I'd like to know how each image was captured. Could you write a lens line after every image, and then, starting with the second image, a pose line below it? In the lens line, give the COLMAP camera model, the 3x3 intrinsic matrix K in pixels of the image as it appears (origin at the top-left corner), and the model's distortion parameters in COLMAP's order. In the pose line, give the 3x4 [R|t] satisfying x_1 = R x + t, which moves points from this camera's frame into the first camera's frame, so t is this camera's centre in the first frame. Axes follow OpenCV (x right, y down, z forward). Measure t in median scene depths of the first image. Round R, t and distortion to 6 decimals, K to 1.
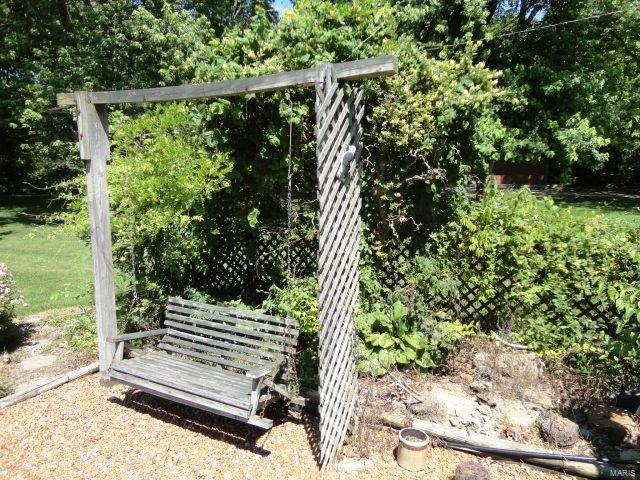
lens RADIAL K [[468.5, 0, 320.0], [0, 468.5, 240.0], [0, 0, 1]] dist [-0.005023, -0.001248]
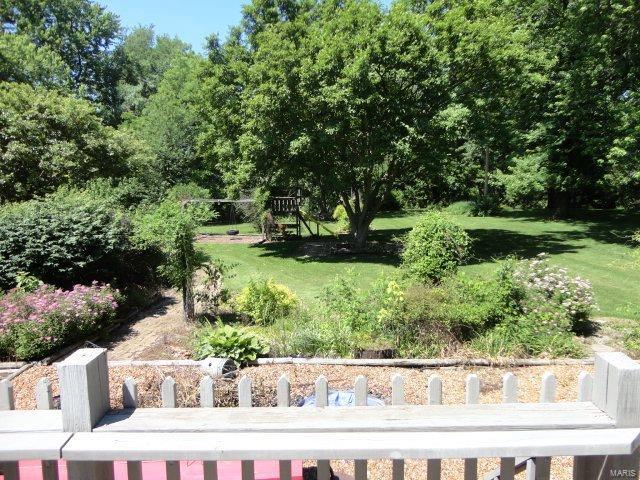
lens RADIAL K [[468.5, 0, 320.0], [0, 468.5, 240.0], [0, 0, 1]] dist [-0.005023, -0.001248]
pose [[0.463260, 0.110598, -0.879294, 0.099515], [-0.122163, 0.990680, 0.060246, -0.025442], [0.877762, 0.079508, 0.472453, -0.203039]]
